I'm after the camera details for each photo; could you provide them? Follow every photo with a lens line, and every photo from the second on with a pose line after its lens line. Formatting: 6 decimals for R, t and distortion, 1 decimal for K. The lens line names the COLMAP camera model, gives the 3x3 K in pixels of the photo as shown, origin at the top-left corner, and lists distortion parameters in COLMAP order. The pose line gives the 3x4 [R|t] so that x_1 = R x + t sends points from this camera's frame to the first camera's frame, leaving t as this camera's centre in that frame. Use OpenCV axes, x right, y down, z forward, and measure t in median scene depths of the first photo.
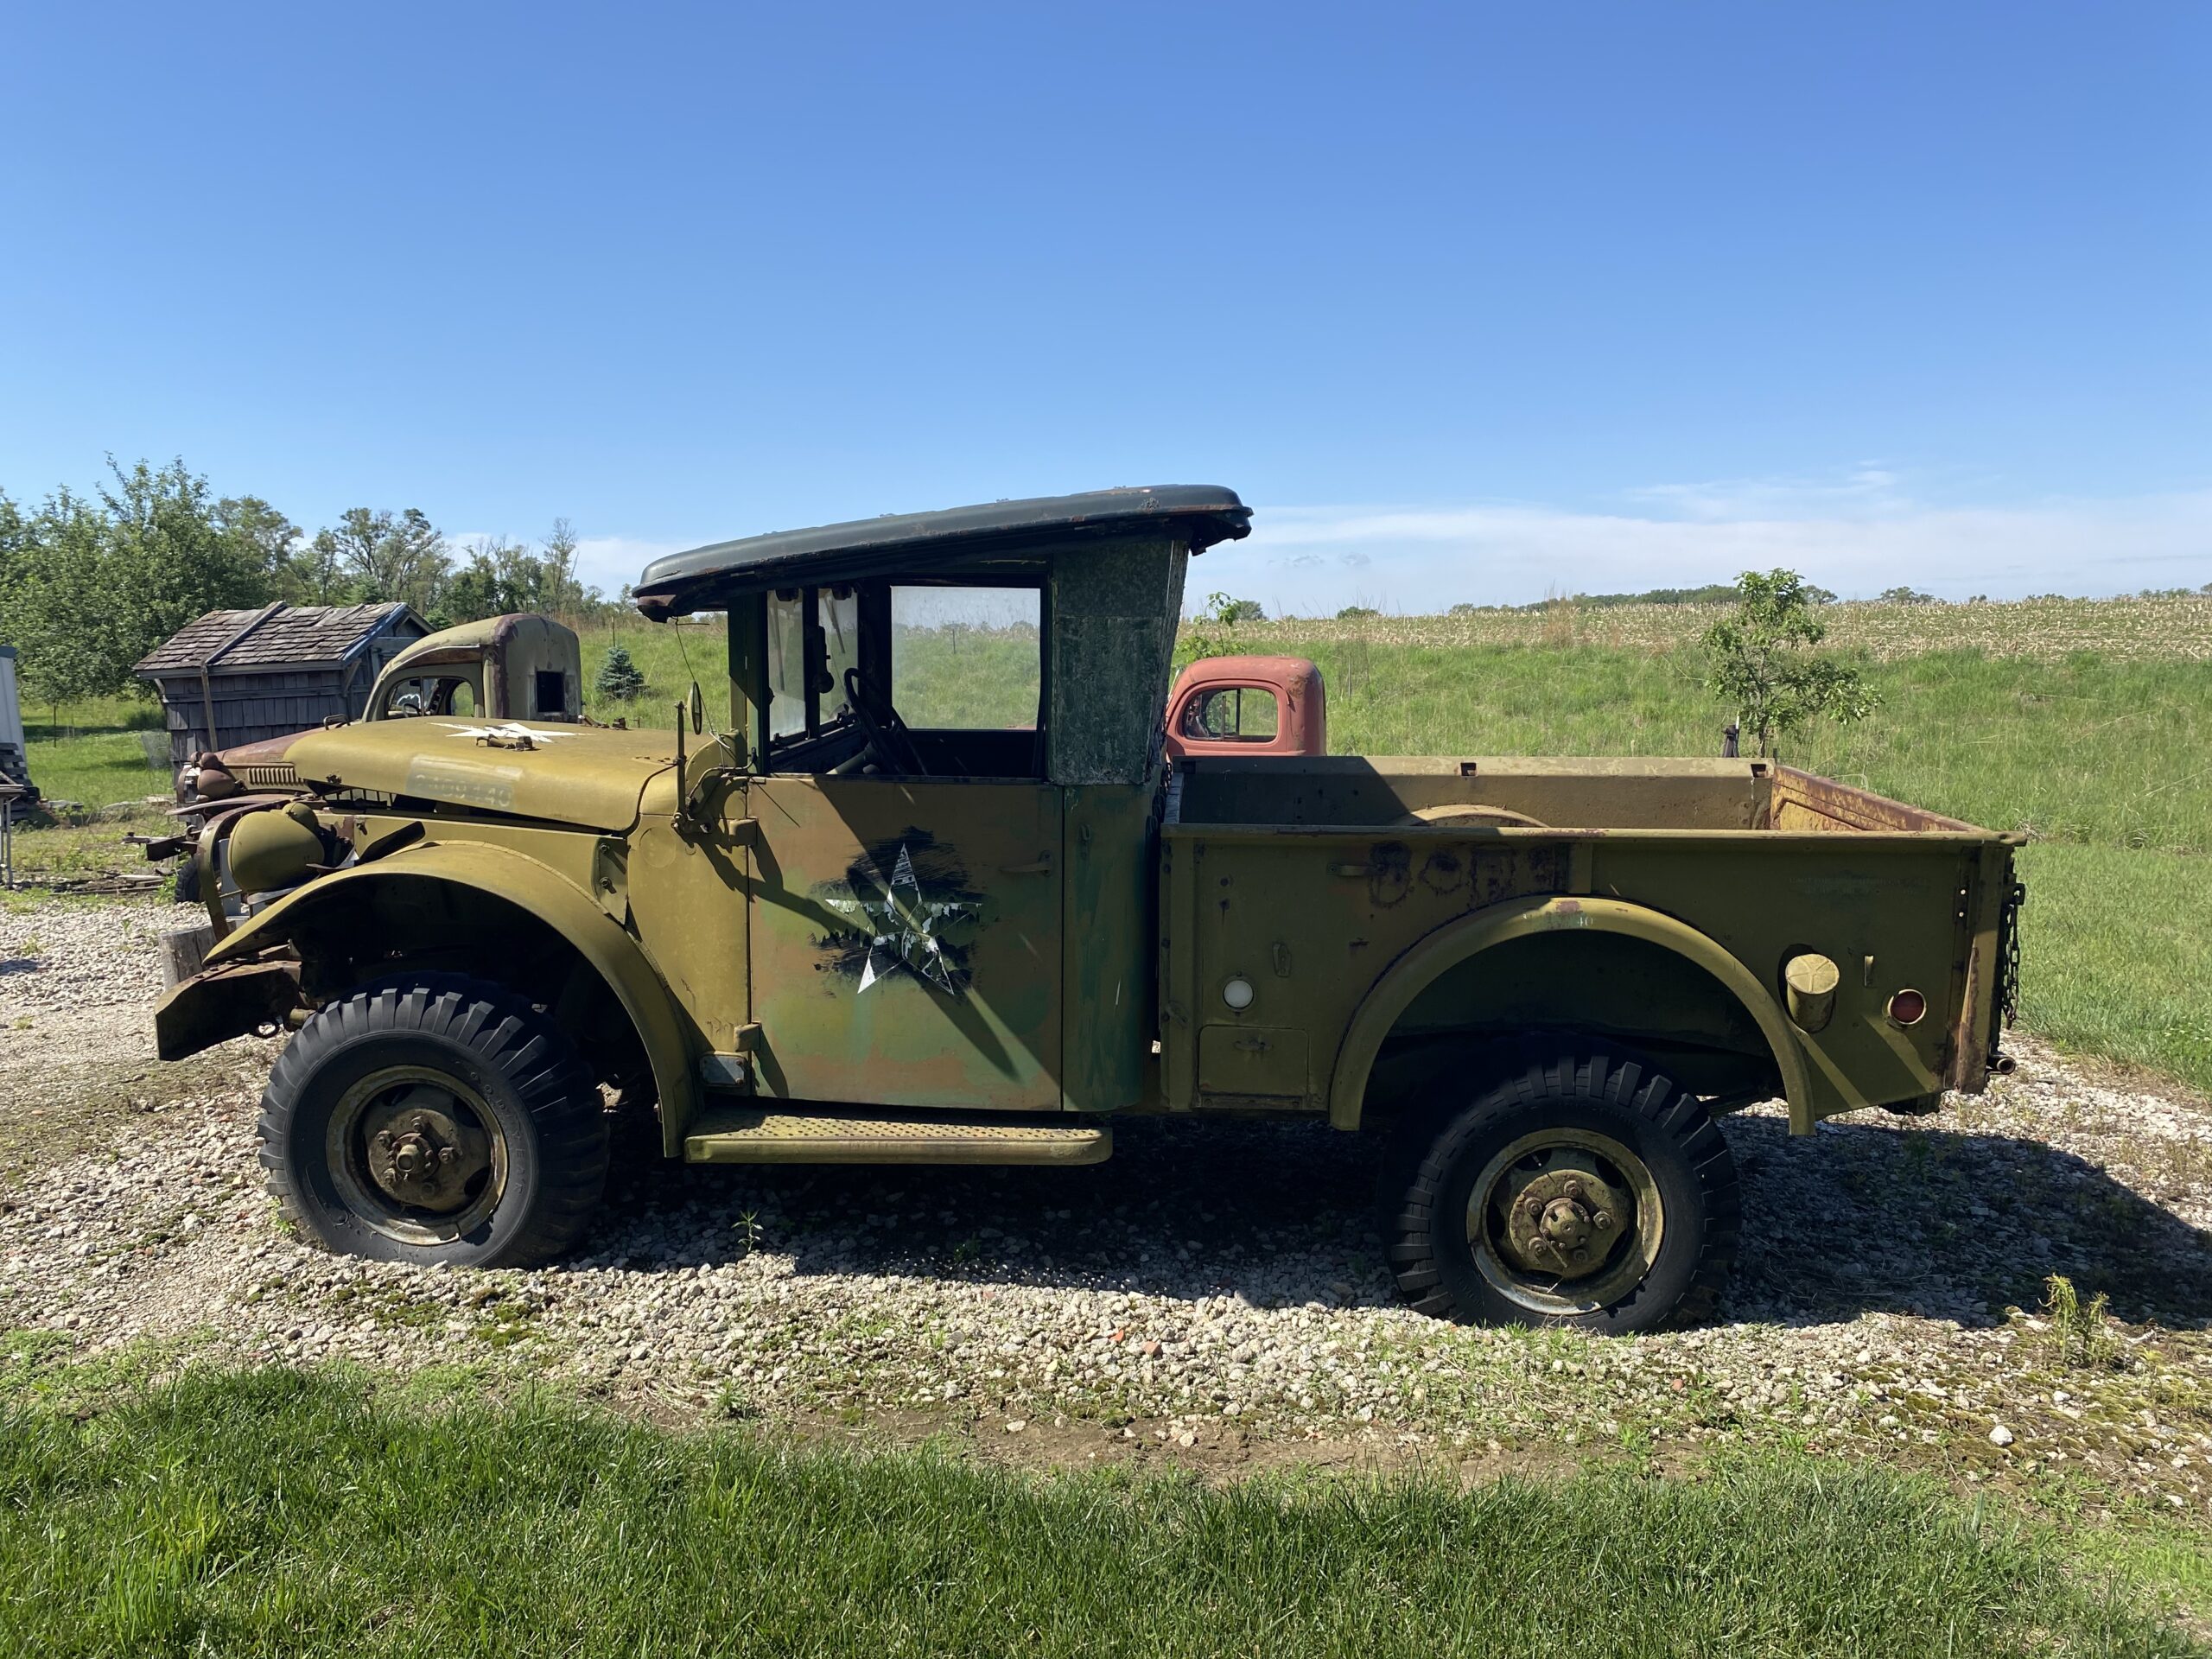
lens RADIAL K [[1692.1, 0, 1107.1], [0, 1692.1, 794.9], [0, 0, 1]] dist [0.027042, -0.032706]
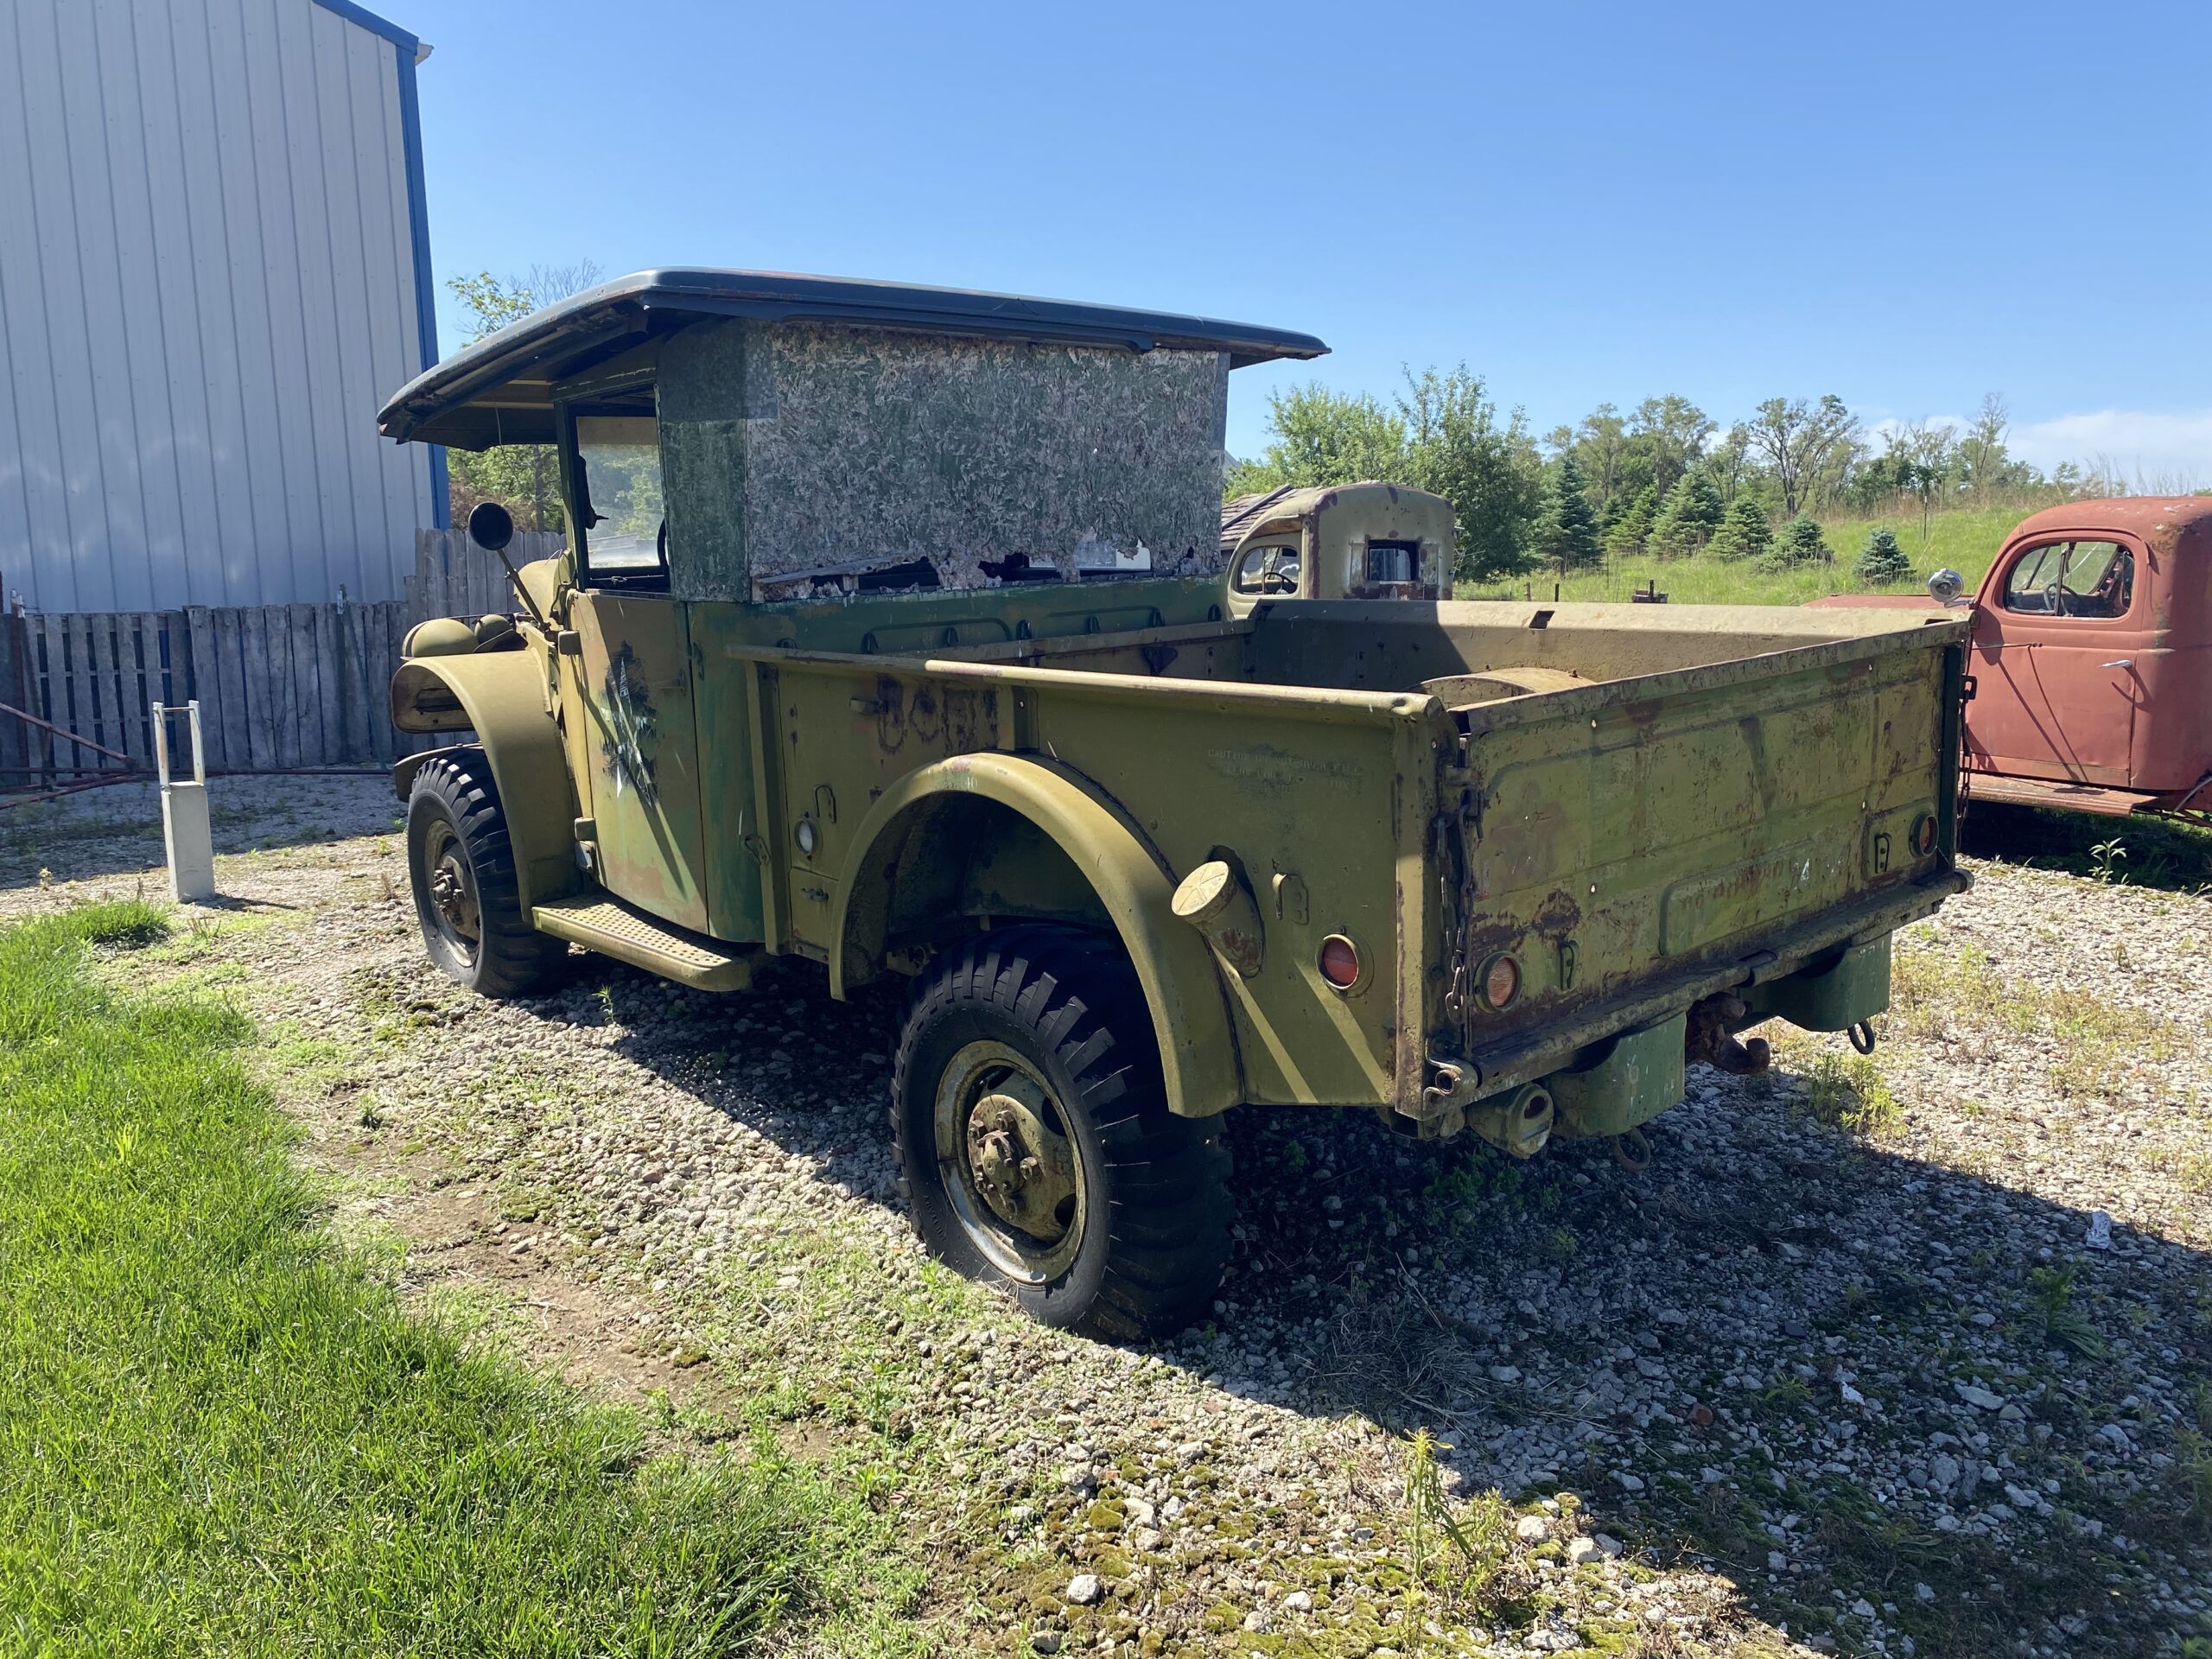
lens RADIAL K [[1692.1, 0, 1122.4], [0, 1692.1, 827.5], [0, 0, 1]] dist [0.027042, -0.032706]
pose [[0.698736, 0.105486, -0.707560, 0.817102], [-0.048114, 0.993759, 0.100640, 0.012418], [0.713760, -0.036277, 0.699450, 0.468255]]
